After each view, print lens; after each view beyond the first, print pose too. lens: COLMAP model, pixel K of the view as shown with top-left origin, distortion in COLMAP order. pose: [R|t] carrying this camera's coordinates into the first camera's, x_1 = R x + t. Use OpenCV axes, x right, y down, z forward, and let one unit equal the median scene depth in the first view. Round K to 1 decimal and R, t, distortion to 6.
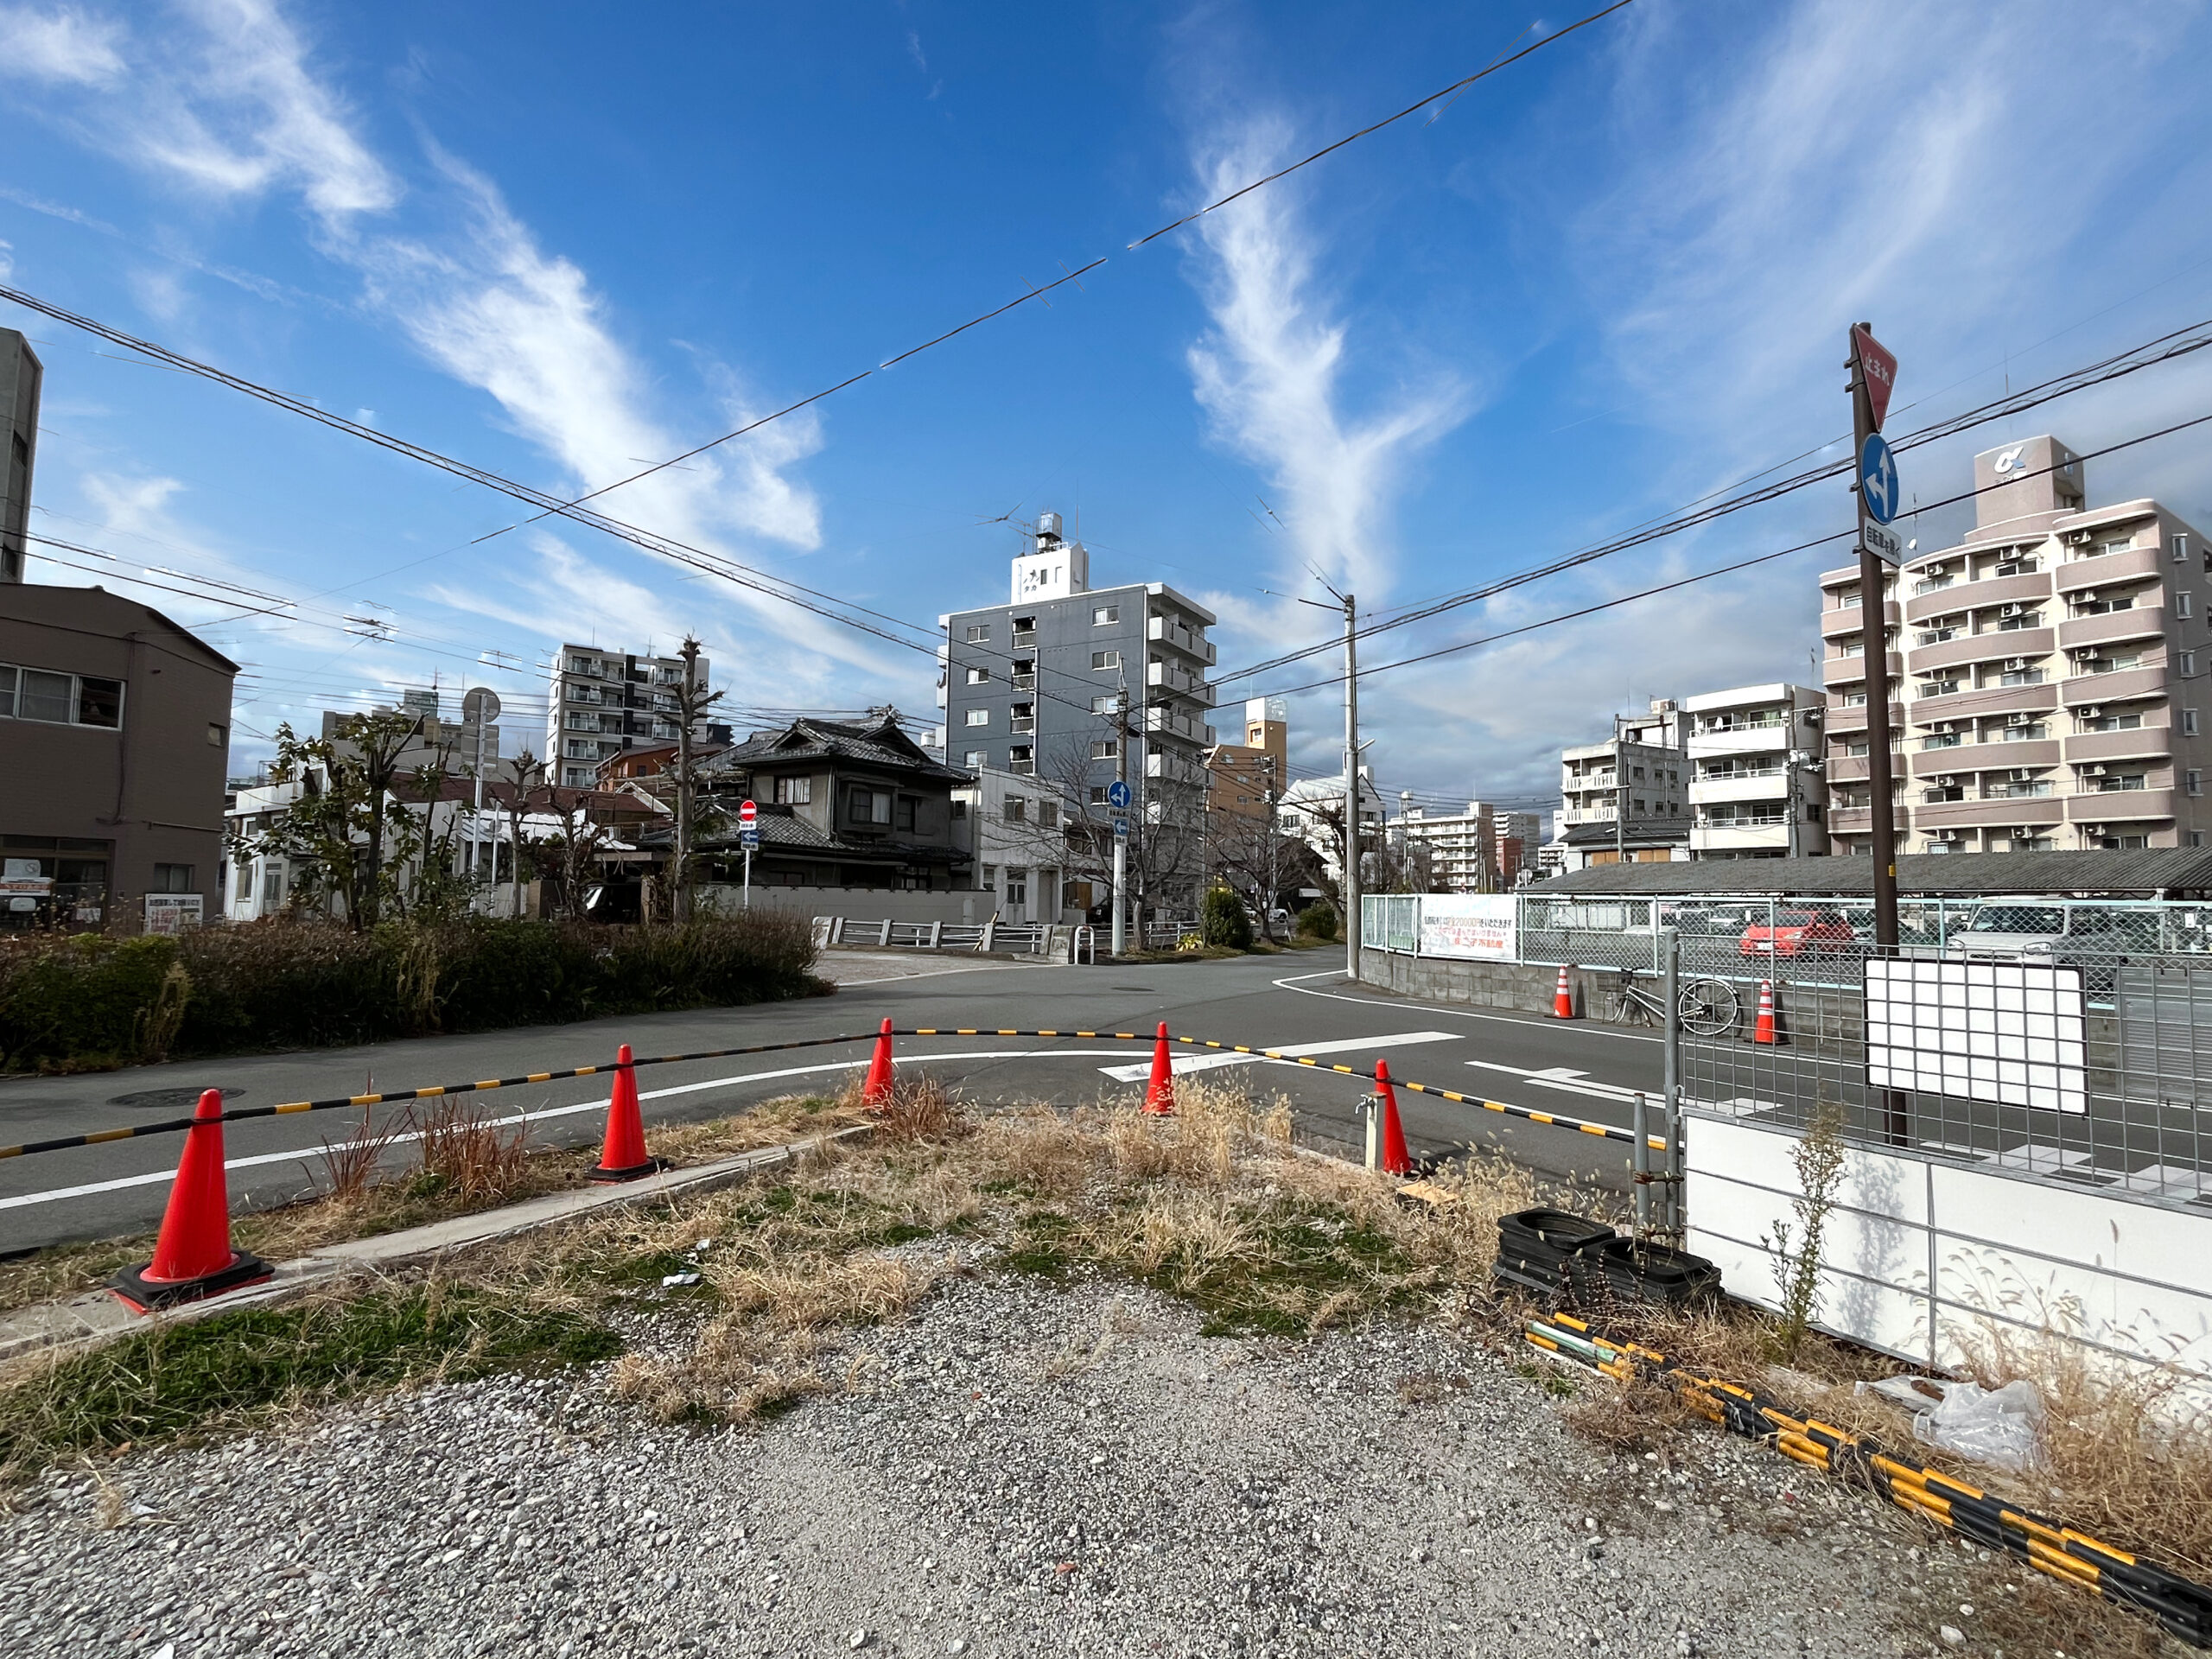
lens RADIAL K [[1059.1, 0, 1106.0], [0, 1059.1, 829.5], [0, 0, 1]] dist [-0.004840, -0.000888]
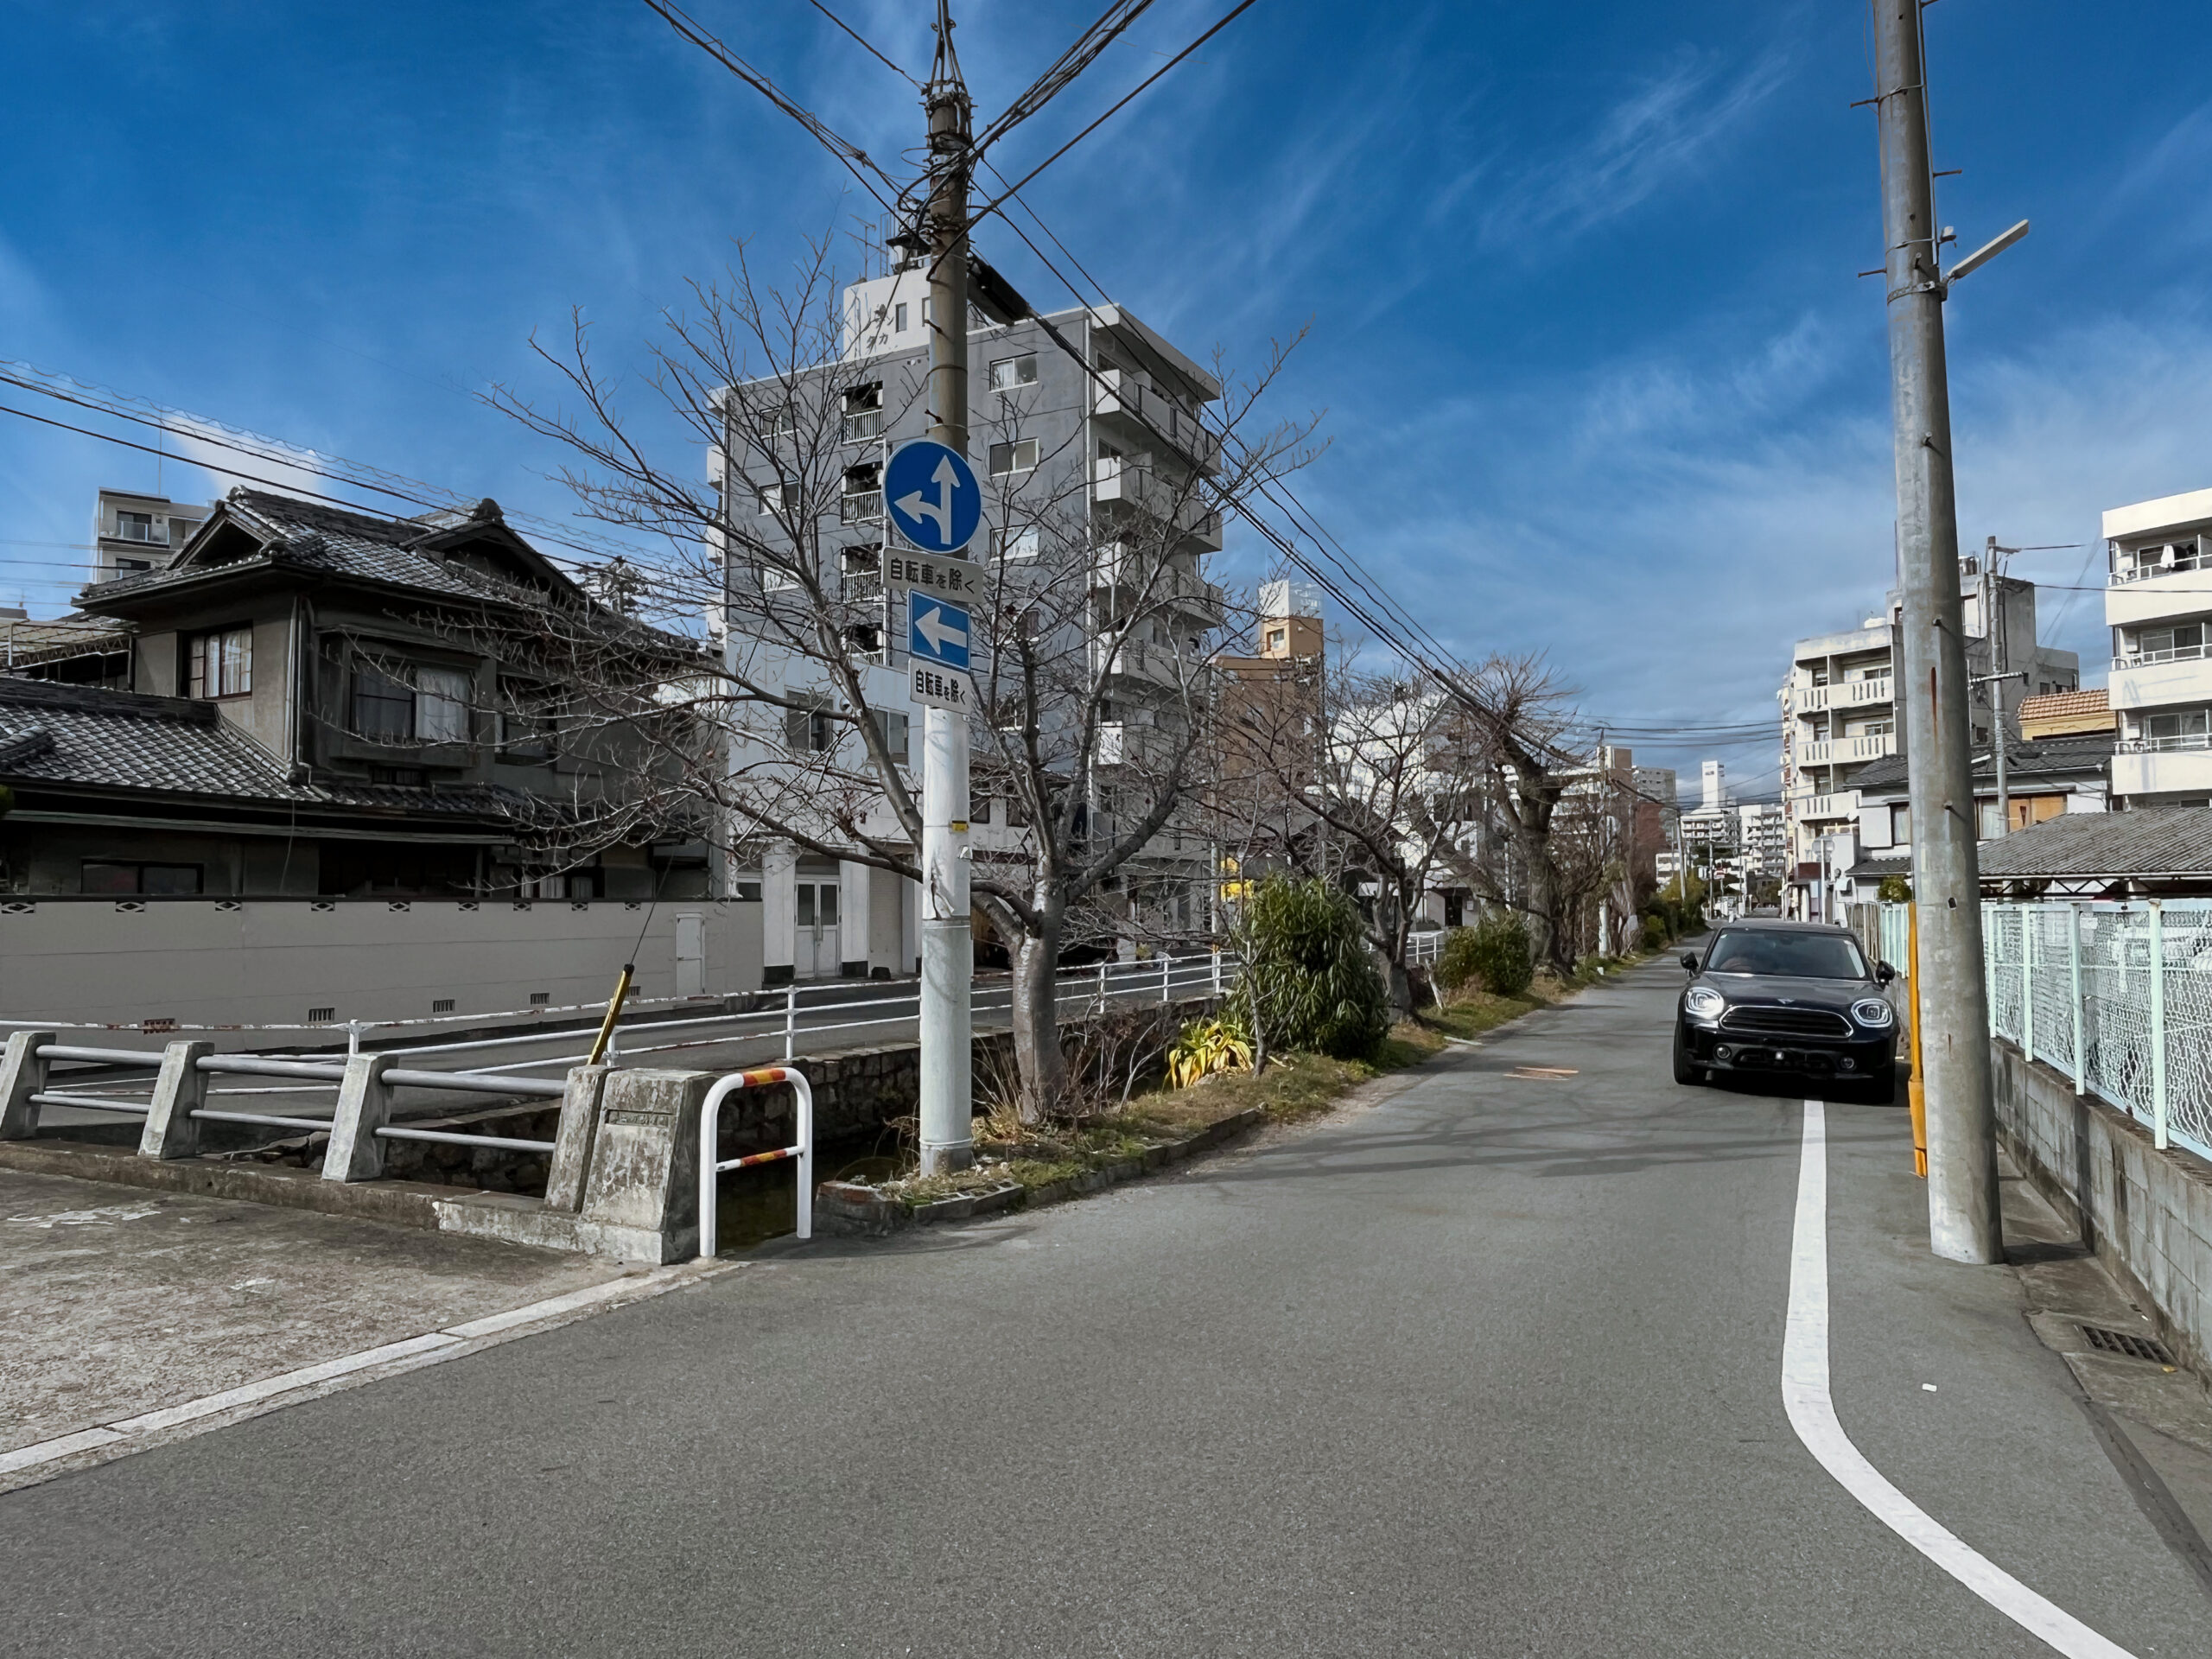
lens RADIAL K [[1551.5, 0, 1106.0], [0, 1551.5, 829.5], [0, 0, 1]] dist [-0.003580, -0.001425]
pose [[0.999130, -0.018548, 0.037365, 0.013792], [0.017885, 0.999678, 0.018024, 0.013484], [-0.037687, -0.017340, 0.999139, 0.238337]]
